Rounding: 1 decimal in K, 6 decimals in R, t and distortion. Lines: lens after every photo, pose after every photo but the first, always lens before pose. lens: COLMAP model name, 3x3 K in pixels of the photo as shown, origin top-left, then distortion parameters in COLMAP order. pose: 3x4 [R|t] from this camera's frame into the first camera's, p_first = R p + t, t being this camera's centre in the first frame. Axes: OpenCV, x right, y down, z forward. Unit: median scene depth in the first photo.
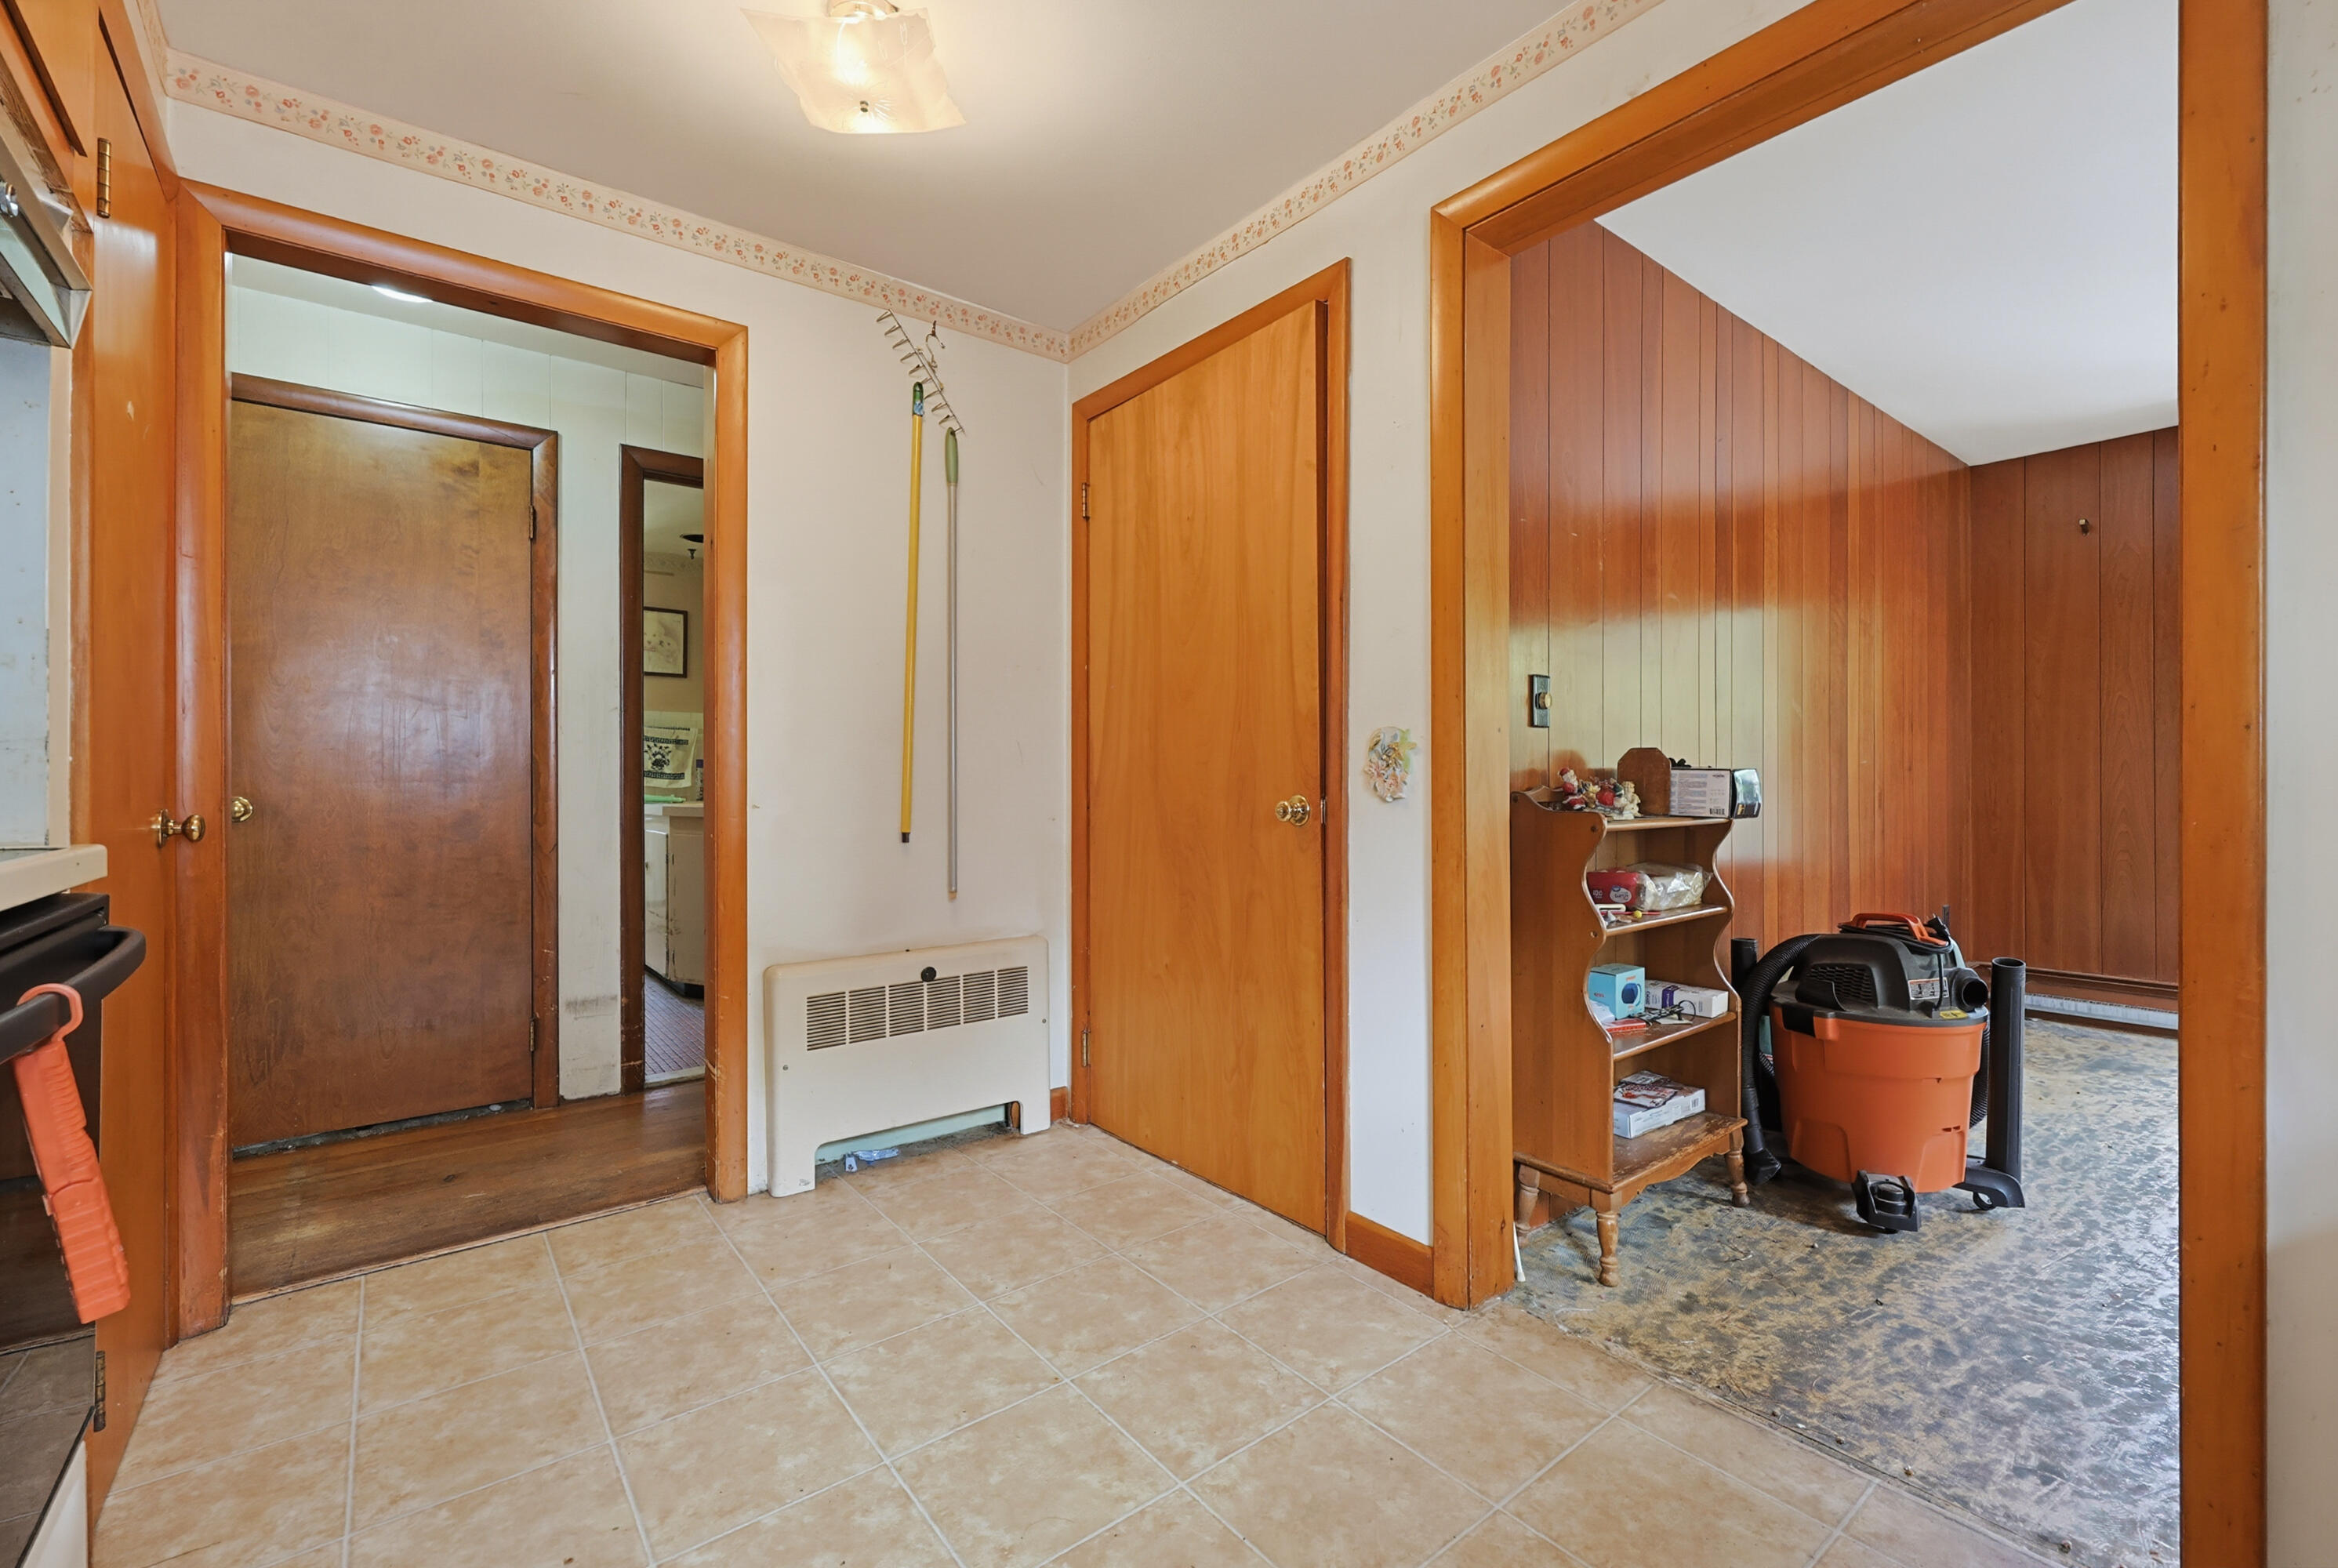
lens RADIAL K [[1017.4, 0, 1168.5], [0, 1017.4, 779.0], [0, 0, 1]] dist [0.000576, -0.000066]
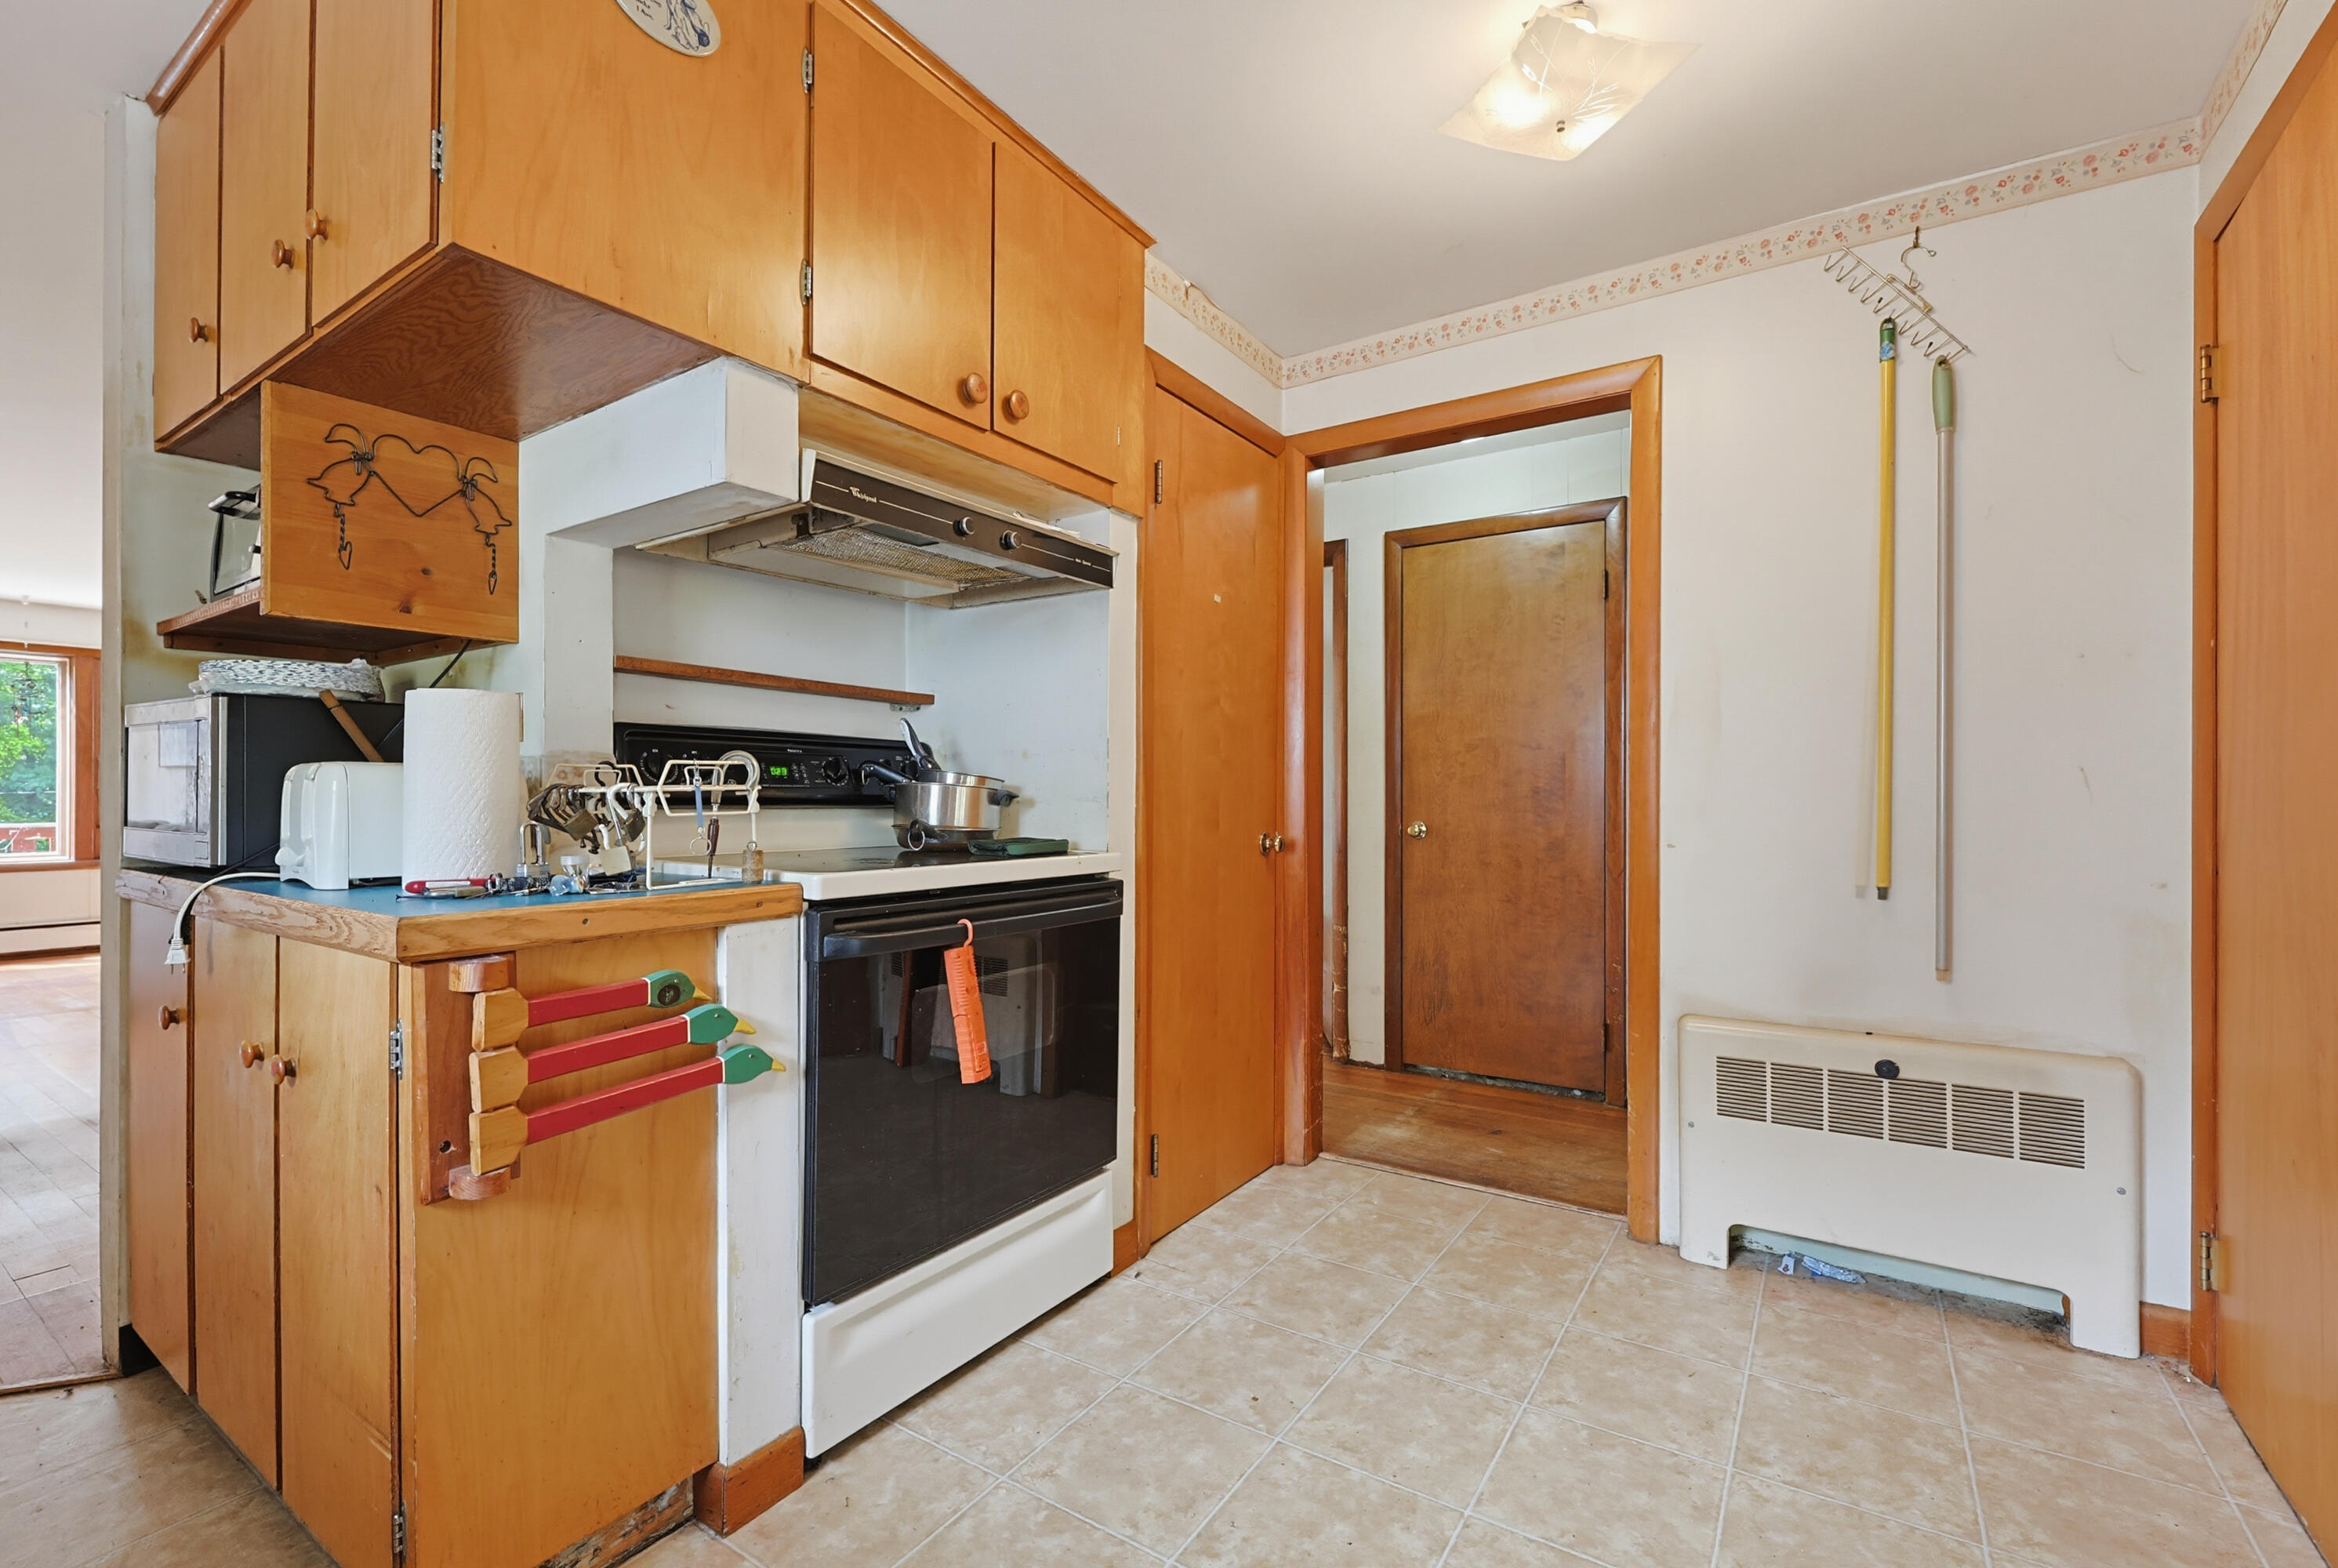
lens RADIAL K [[990.0, 0, 1176.8], [0, 990.0, 796.4], [0, 0, 1]] dist [0.000308, -0.000184]
pose [[0.321734, -0.000065, -0.946830, 0.325600], [-0.001009, 0.999999, -0.000411, -0.018726], [0.946829, 0.001088, 0.321734, 0.245294]]
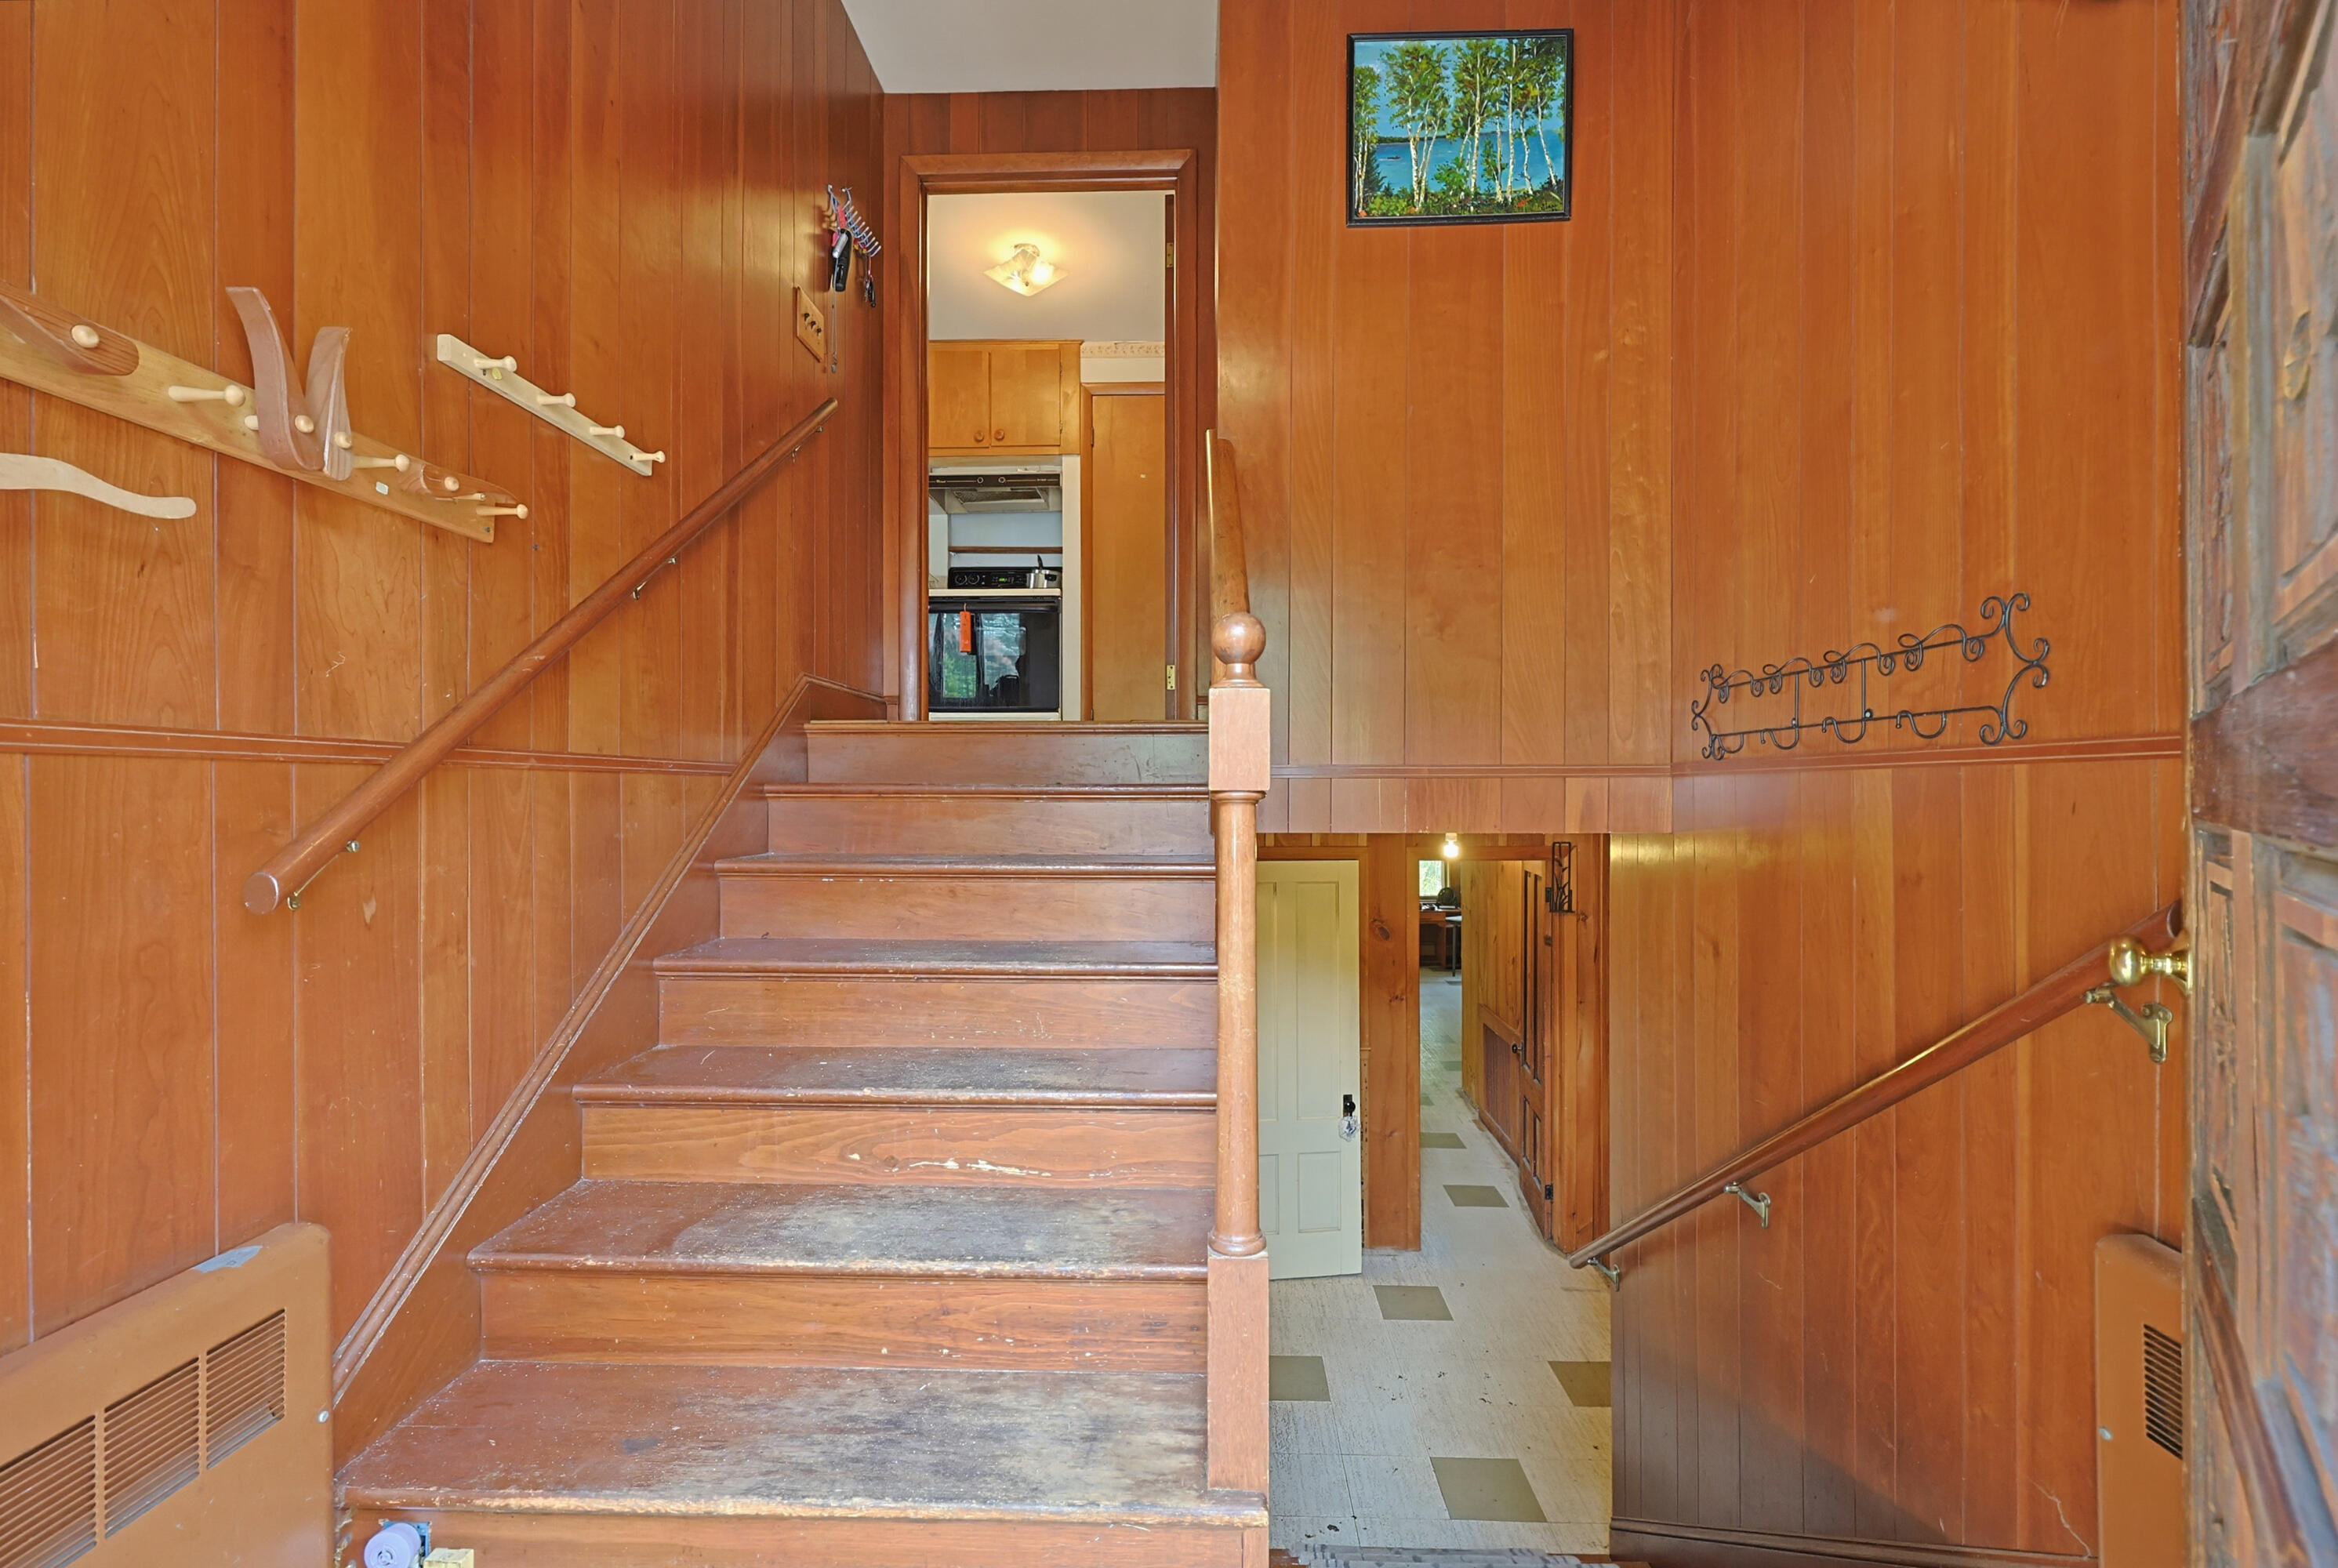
lens RADIAL K [[1011.2, 0, 1177.7], [0, 1011.2, 809.1], [0, 0, 1]] dist [0.000853, -0.000712]
pose [[-0.633919, 0.004451, -0.773387, 1.080129], [0.001374, 0.999988, 0.004629, 0.512843], [0.773398, 0.001872, -0.633918, 2.109453]]
